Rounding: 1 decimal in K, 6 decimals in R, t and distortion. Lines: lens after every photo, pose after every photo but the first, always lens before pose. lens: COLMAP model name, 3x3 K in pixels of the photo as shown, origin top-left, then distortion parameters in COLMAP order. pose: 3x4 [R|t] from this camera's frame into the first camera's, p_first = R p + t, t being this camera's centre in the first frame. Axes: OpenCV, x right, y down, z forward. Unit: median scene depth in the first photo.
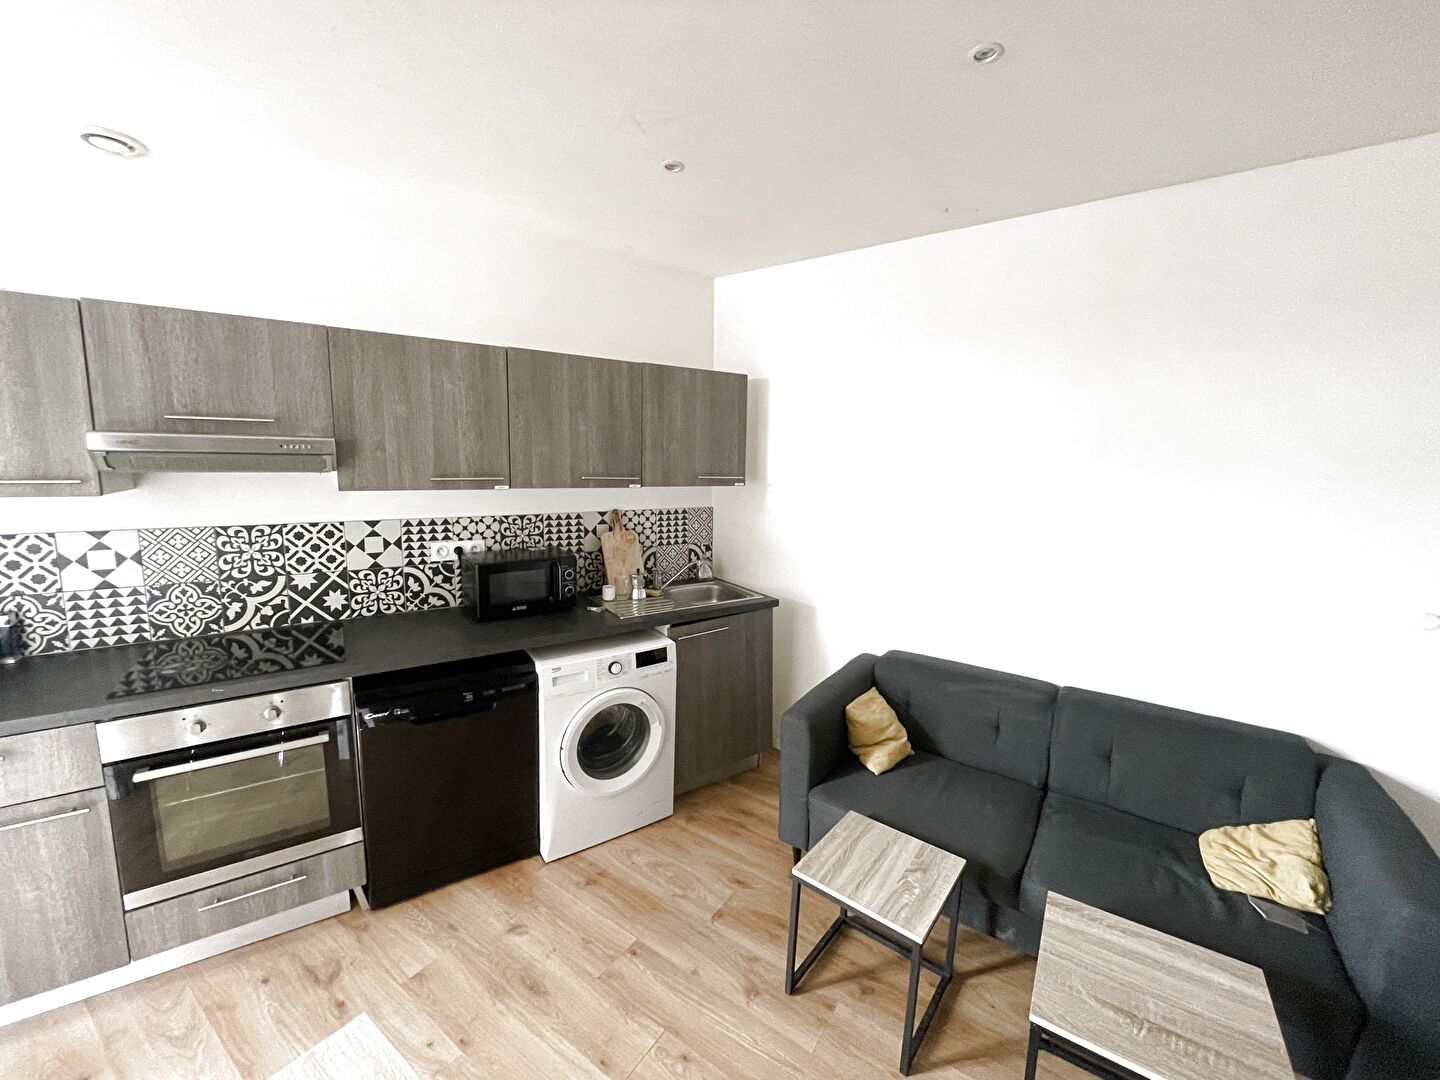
lens RADIAL K [[580.0, 0, 720.0], [0, 580.0, 540.0], [0, 0, 1]] dist [-0.002740, -0.000101]
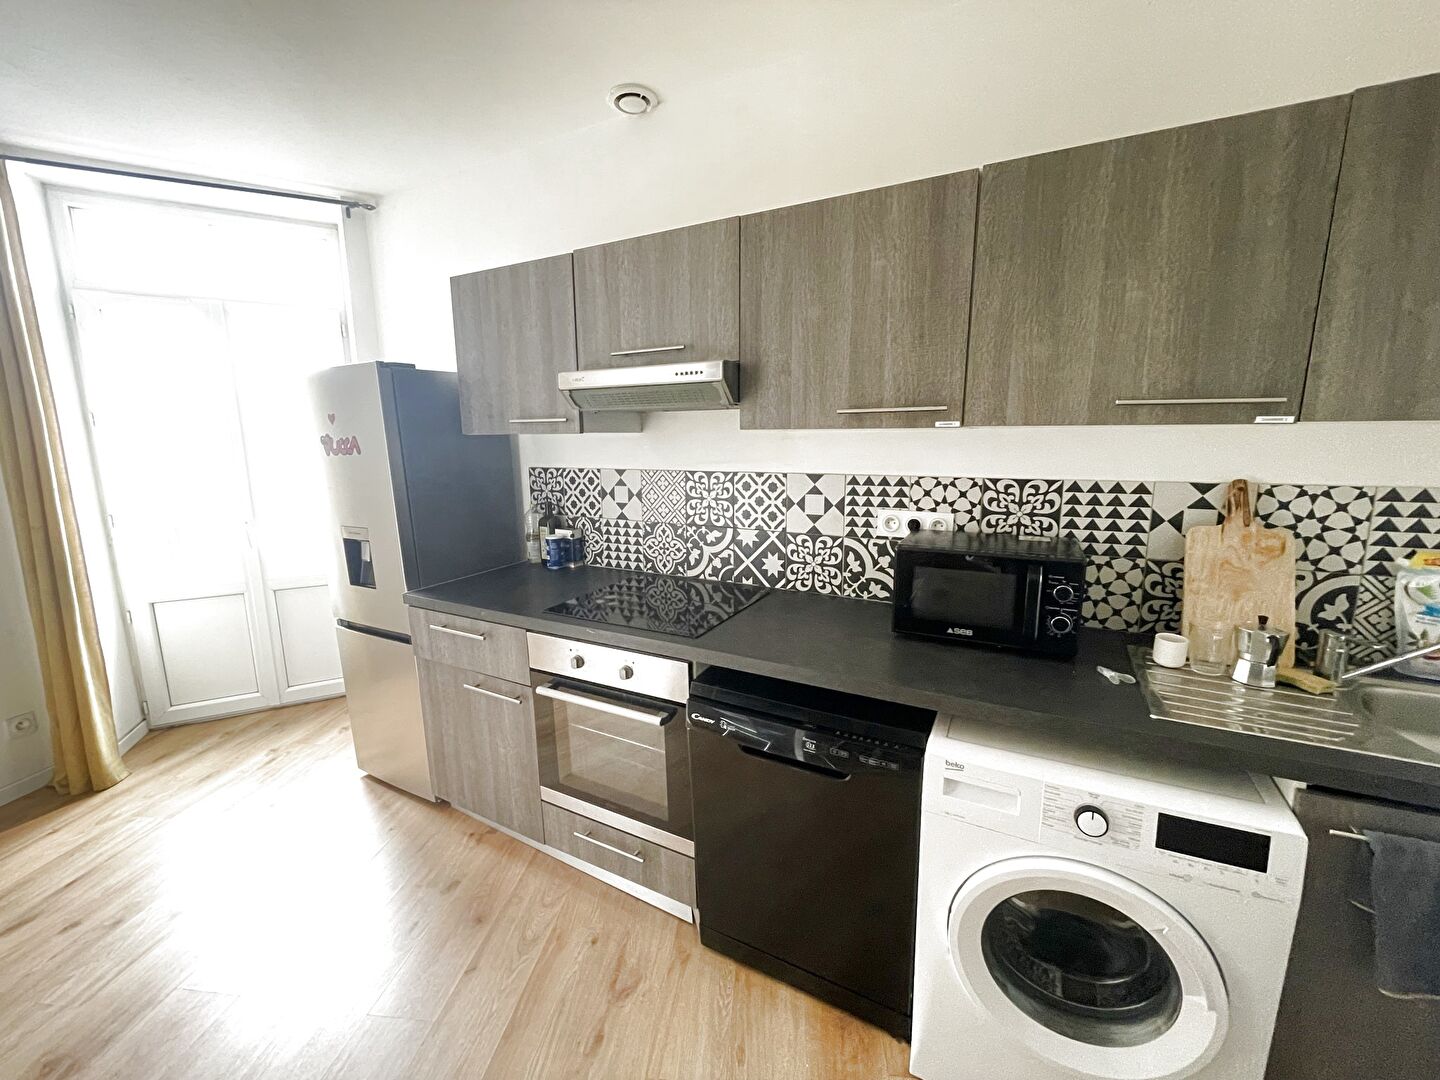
lens RADIAL K [[580.0, 0, 720.0], [0, 580.0, 540.0], [0, 0, 1]] dist [-0.002740, -0.000101]
pose [[0.473149, 0.134932, -0.870588, 0.042666], [-0.106371, 0.989721, 0.095585, -0.006064], [0.874537, 0.047379, 0.482638, 0.518104]]
